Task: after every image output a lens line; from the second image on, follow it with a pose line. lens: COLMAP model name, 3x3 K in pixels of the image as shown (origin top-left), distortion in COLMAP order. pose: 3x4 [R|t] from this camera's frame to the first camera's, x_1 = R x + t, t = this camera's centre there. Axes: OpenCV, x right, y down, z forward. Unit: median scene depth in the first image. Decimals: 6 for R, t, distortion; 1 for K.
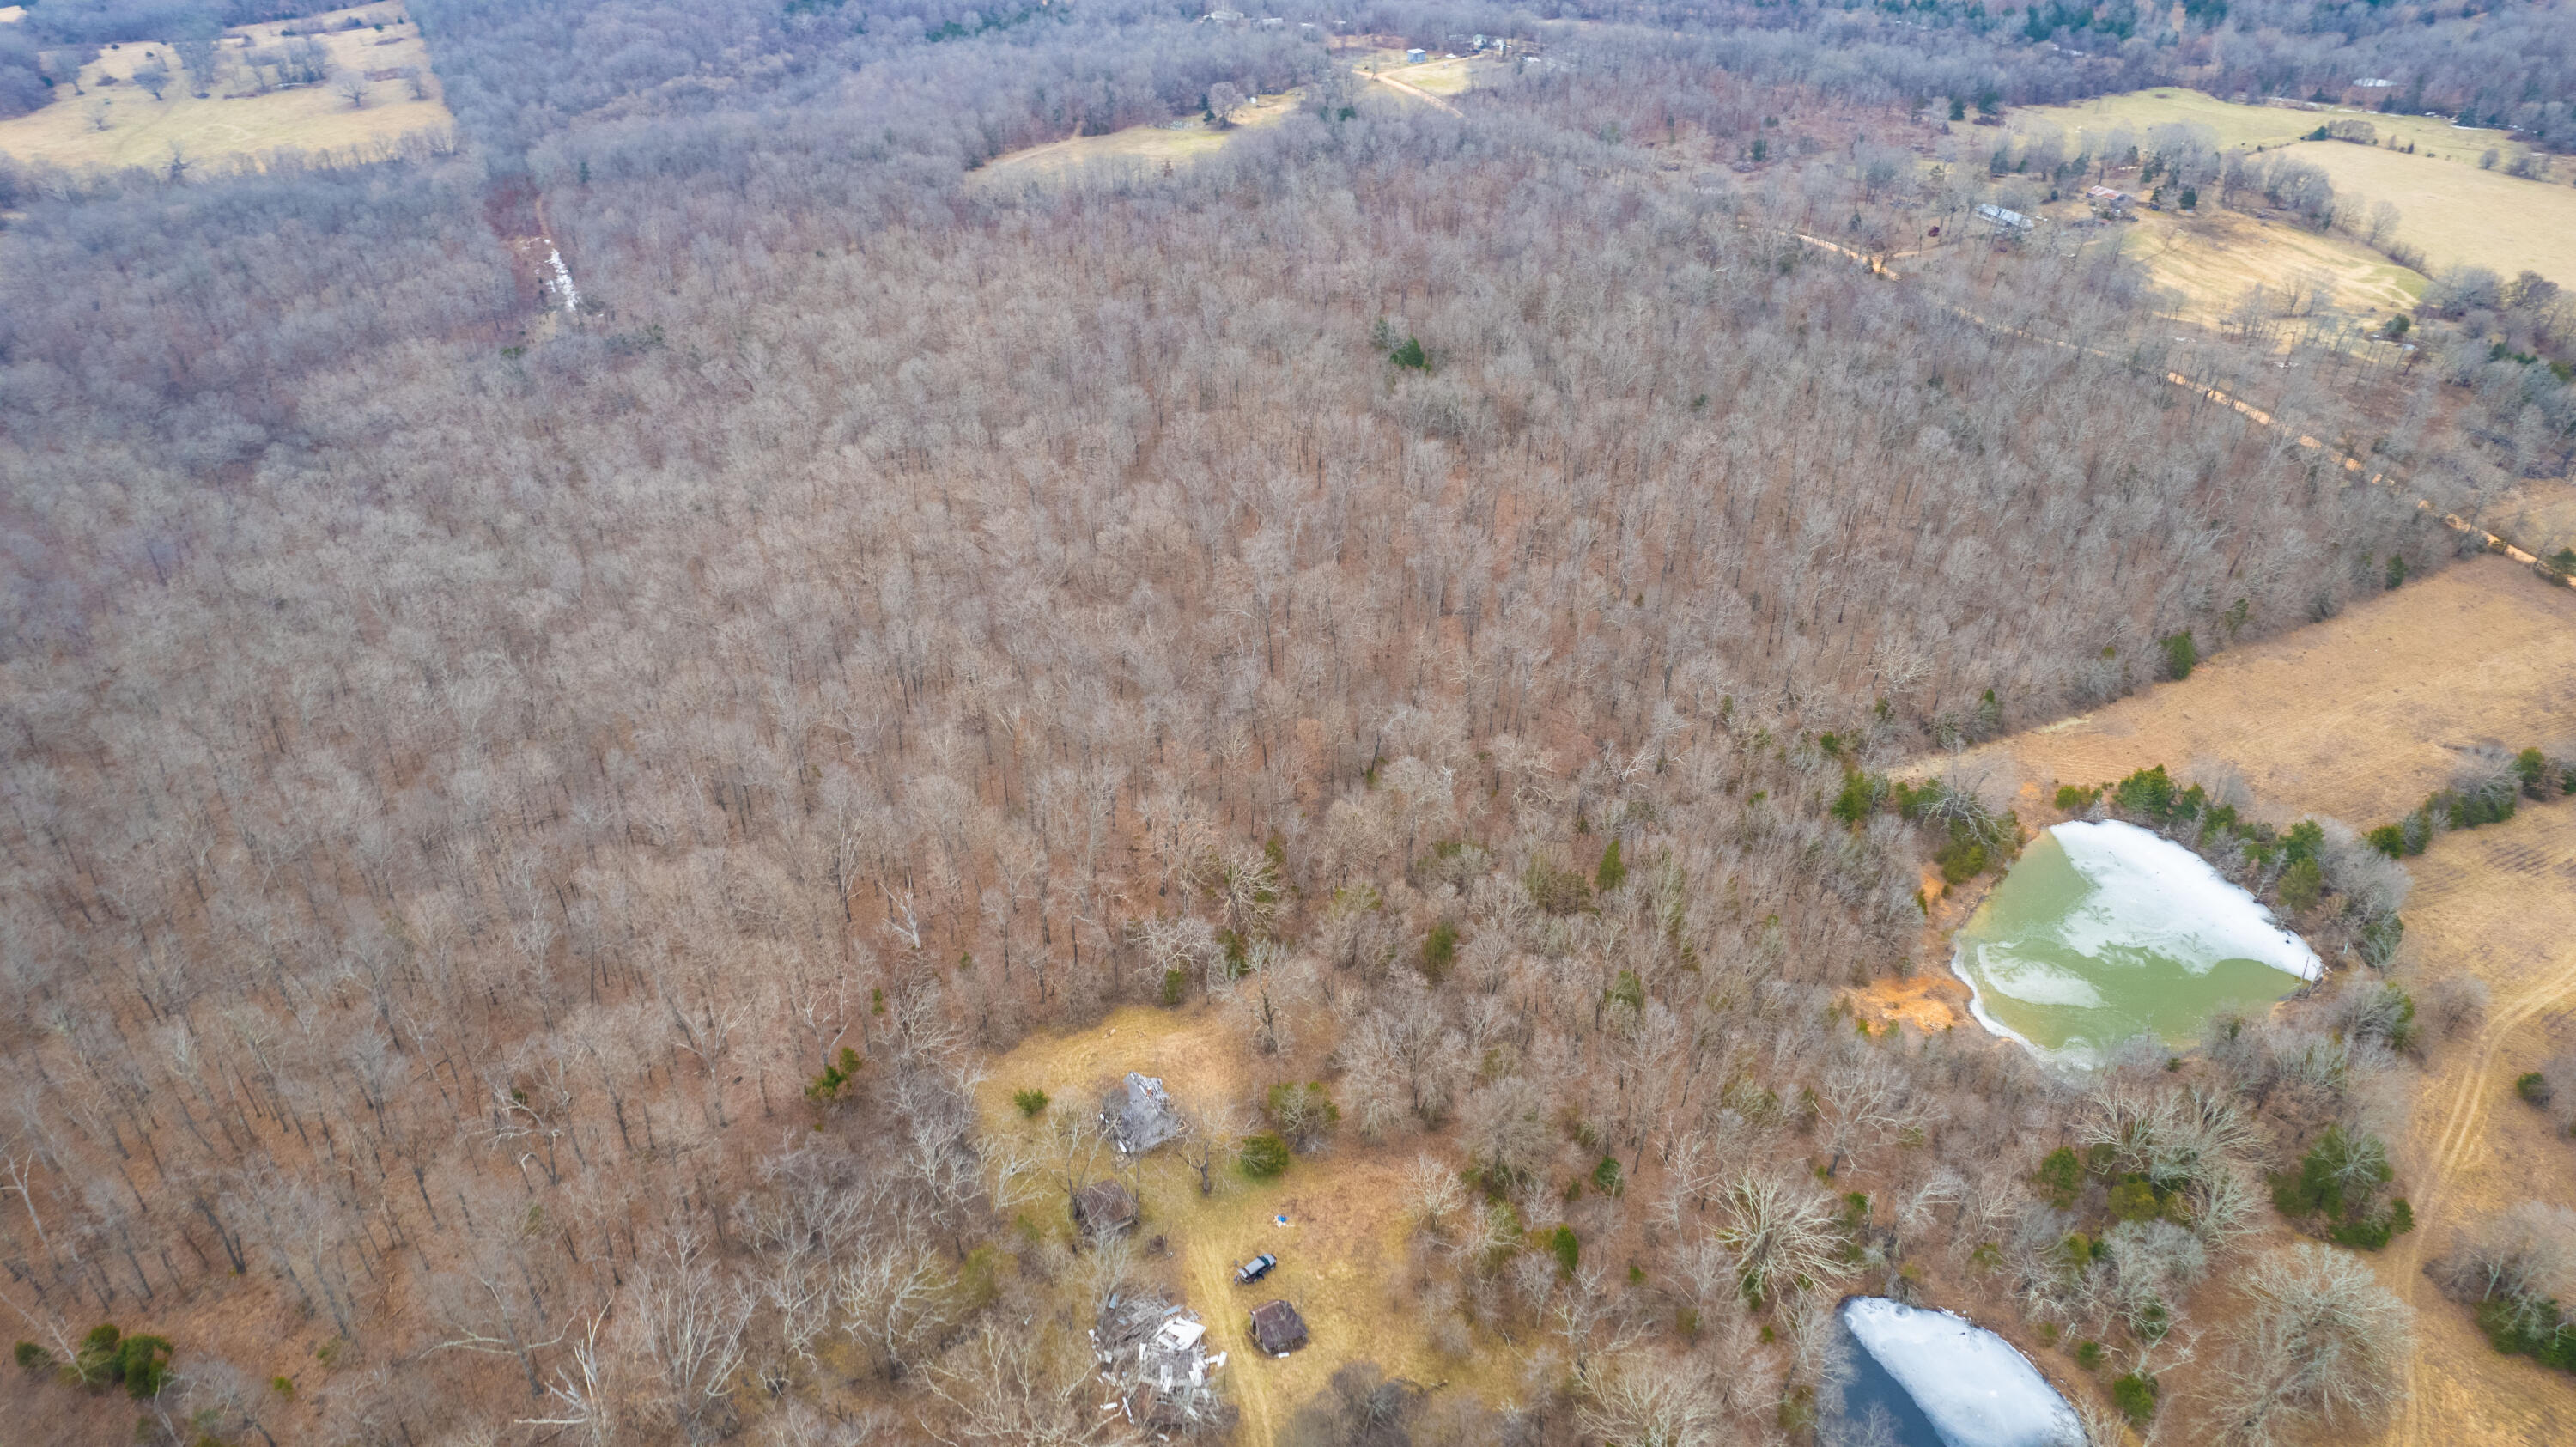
lens RADIAL K [[1651.4, 0, 1293.1], [0, 1651.4, 722.8], [0, 0, 1]] dist [-0.081980, 0.075917]
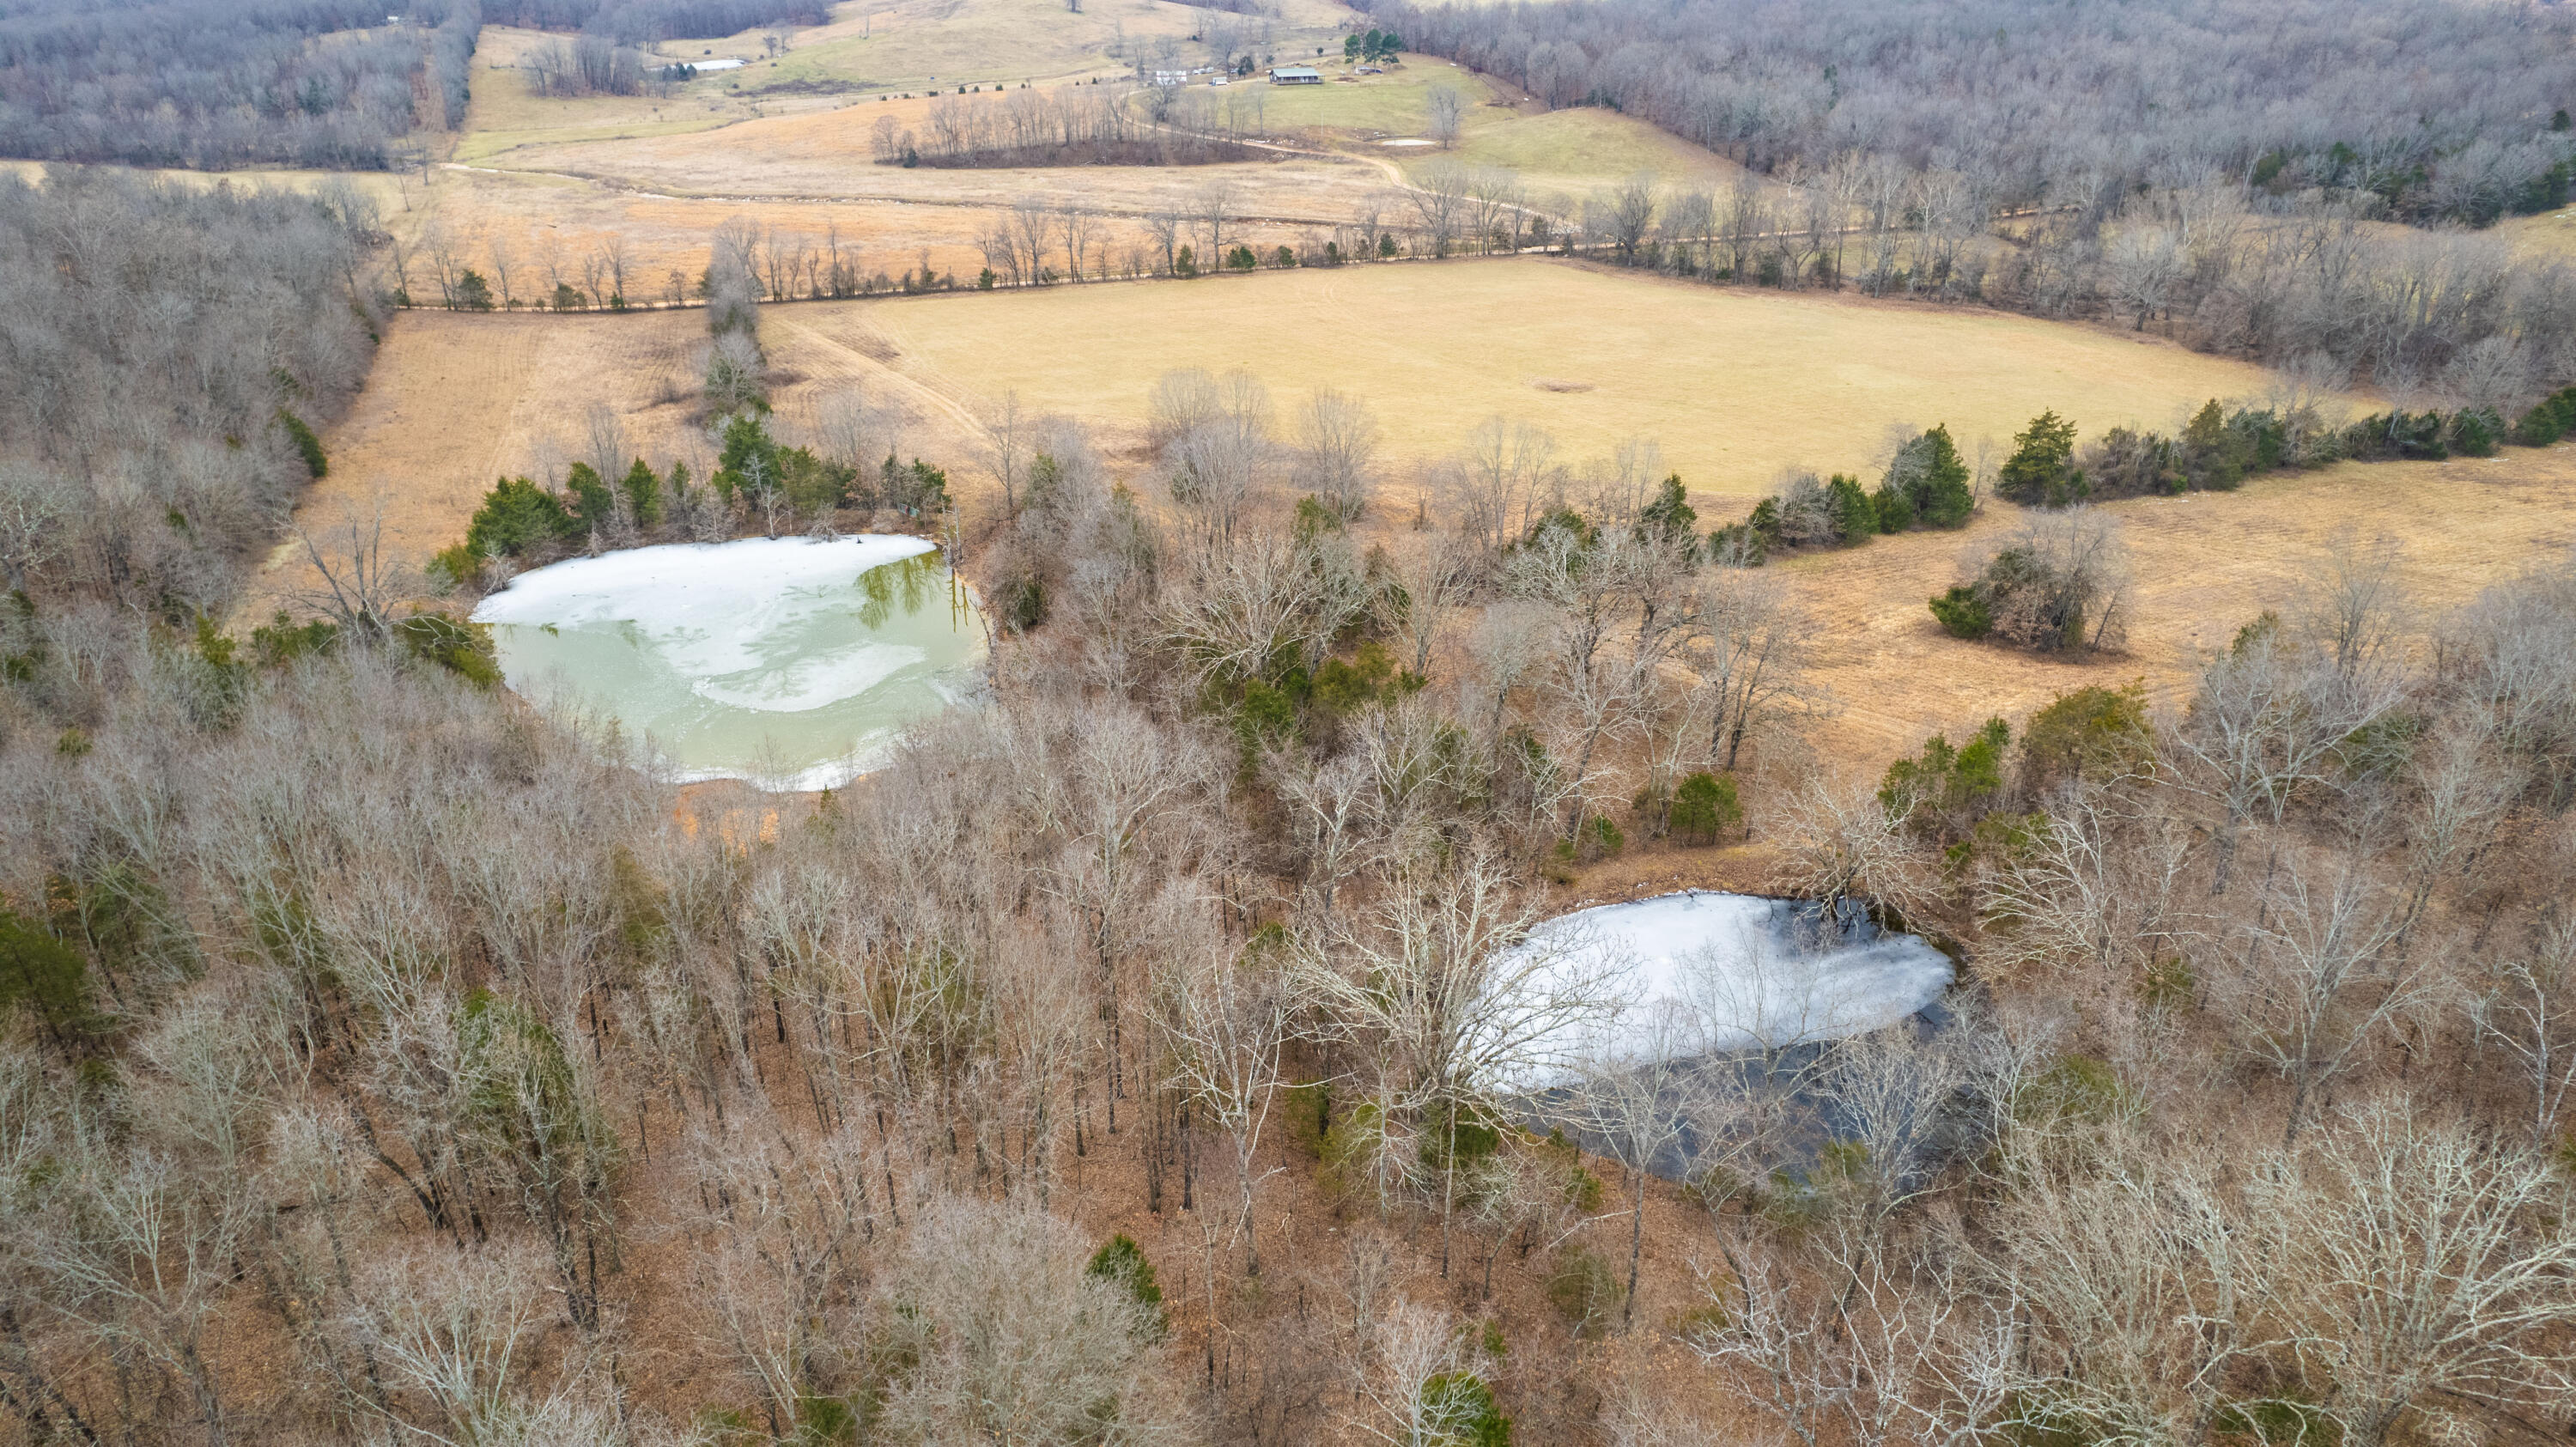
lens RADIAL K [[1651.4, 0, 1297.2], [0, 1651.4, 726.7], [0, 0, 1]] dist [-0.081980, 0.075917]
pose [[0.133316, -0.431680, 0.892121, -0.024386], [0.539654, 0.786626, 0.299989, 0.075379], [-0.831264, 0.441444, 0.337828, 0.548296]]
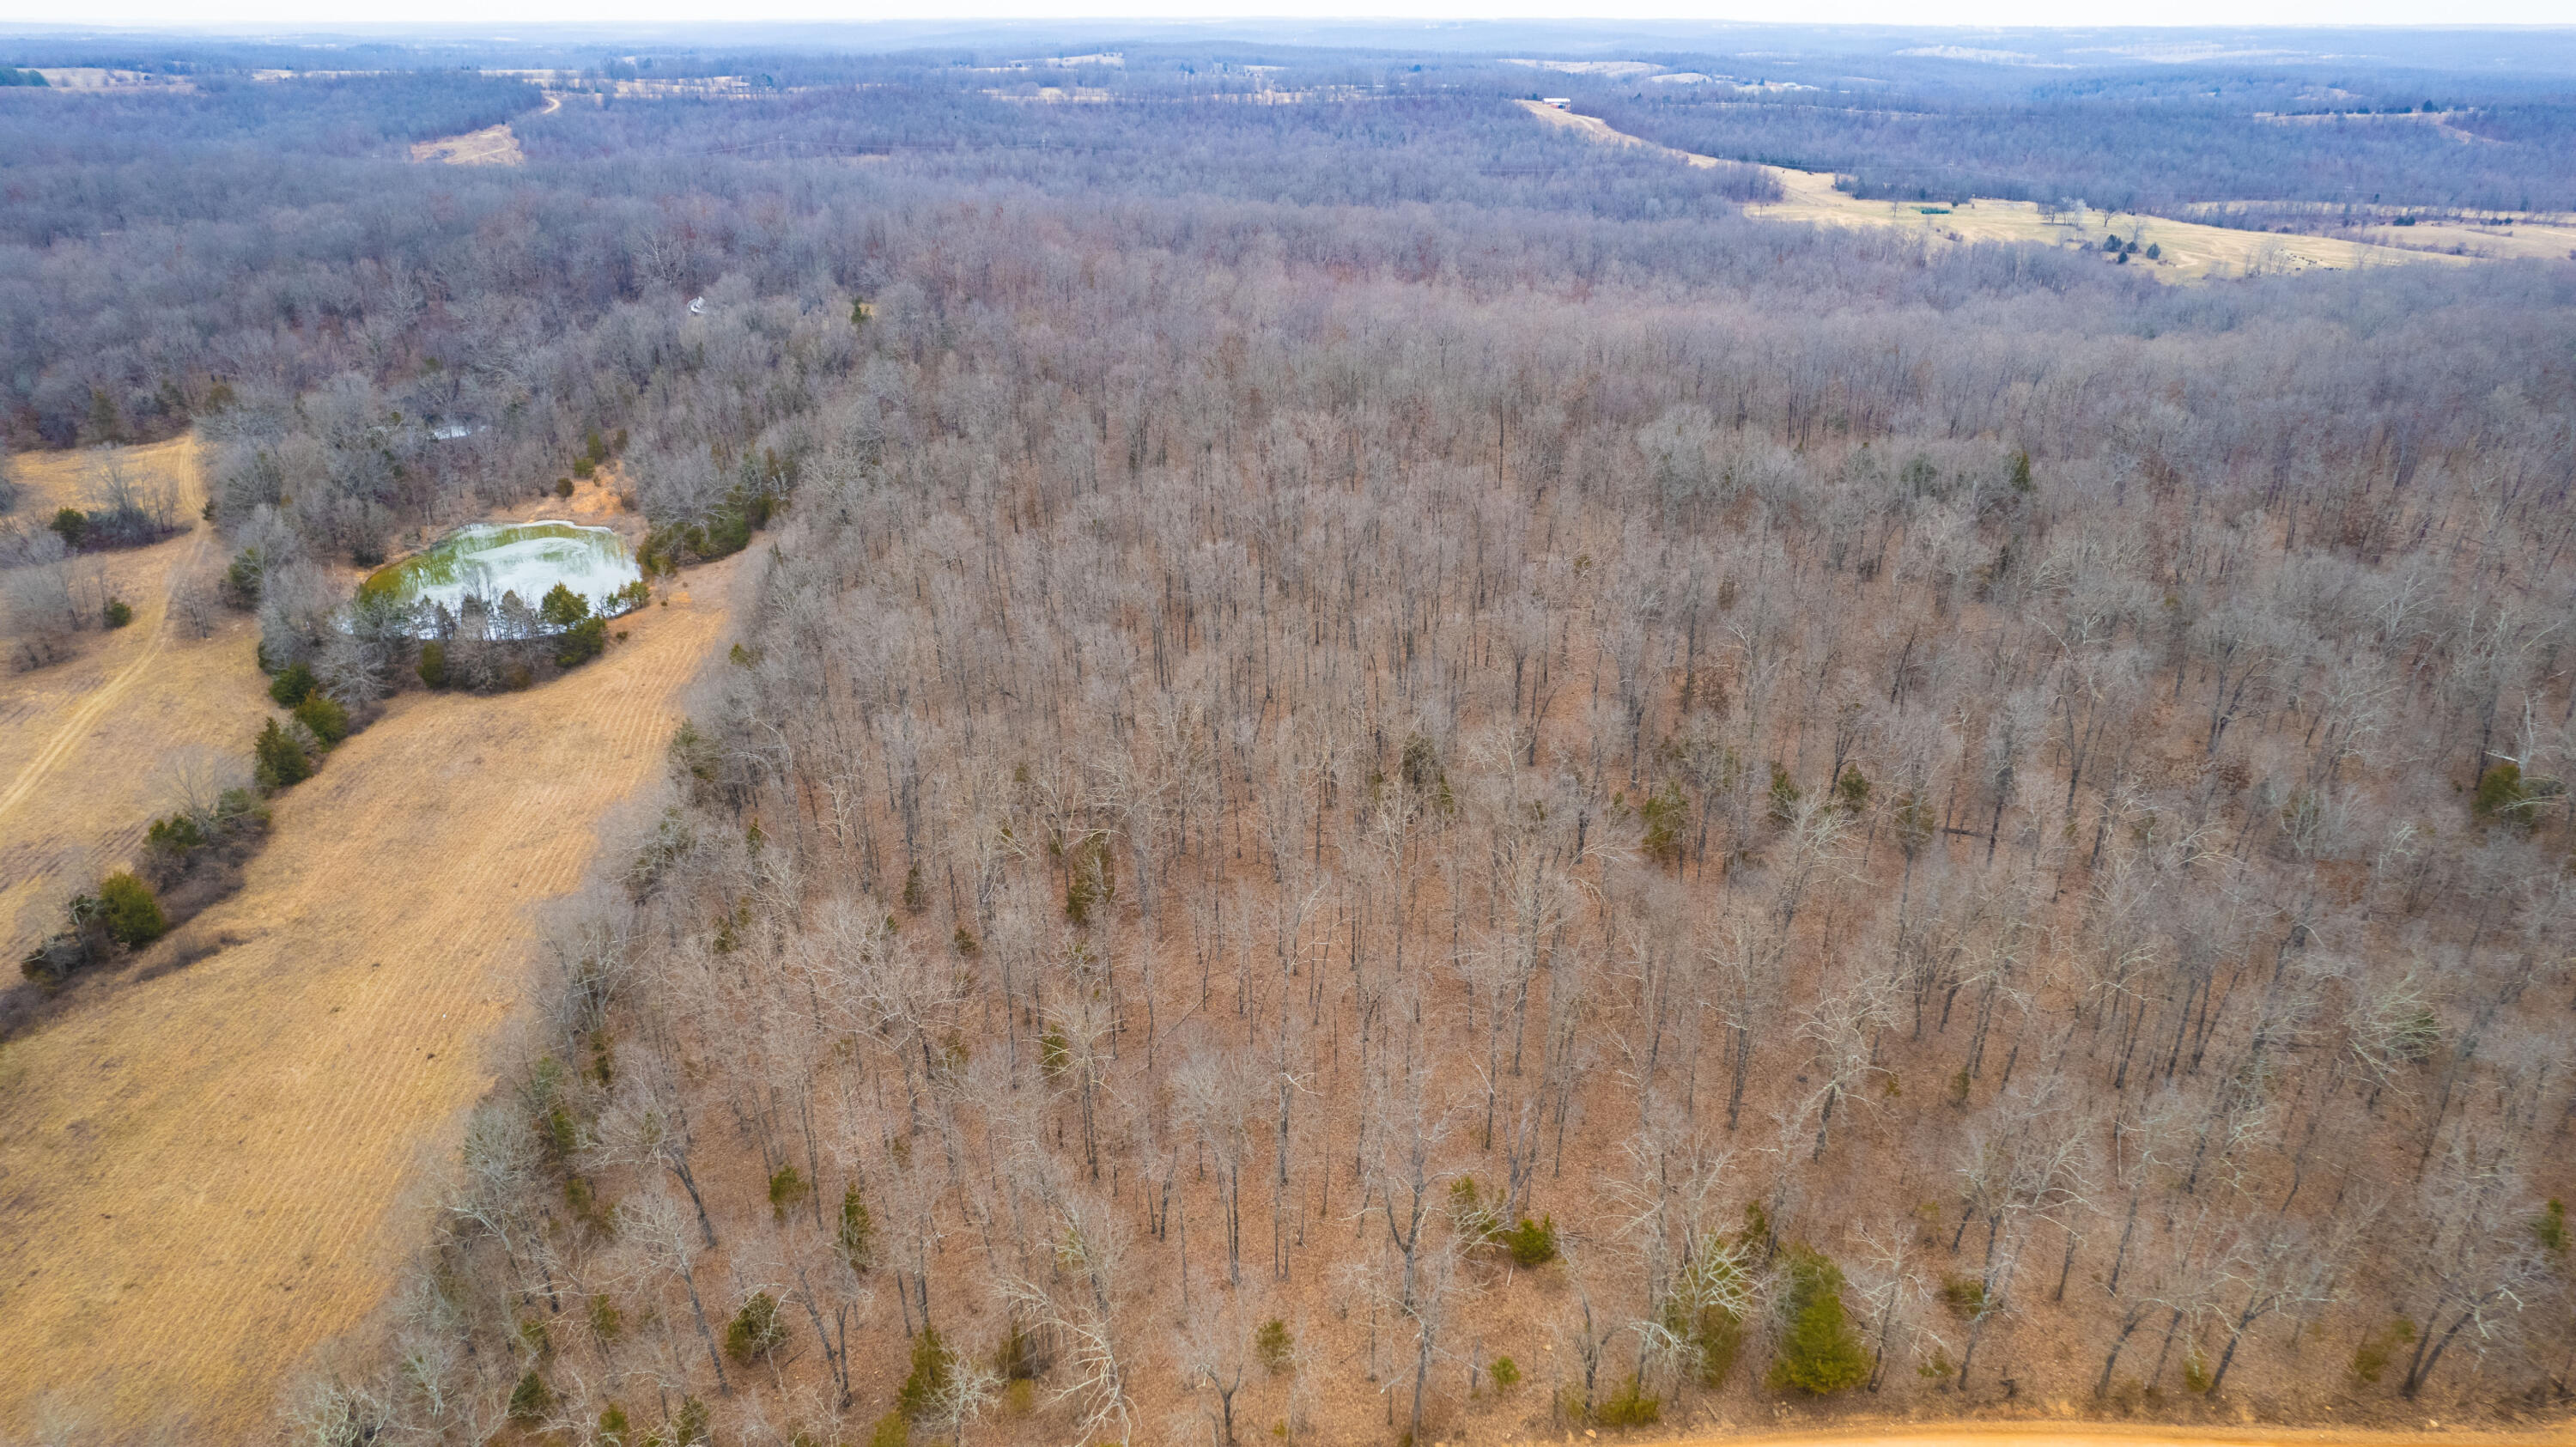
lens RADIAL K [[1651.4, 0, 1288.1], [0, 1651.4, 726.1], [0, 0, 1]] dist [-0.081980, 0.075917]
pose [[-0.397195, 0.377601, -0.836453, 1.063028], [-0.504525, 0.671502, 0.542714, -0.548489], [0.766610, 0.637575, -0.076208, 1.325145]]
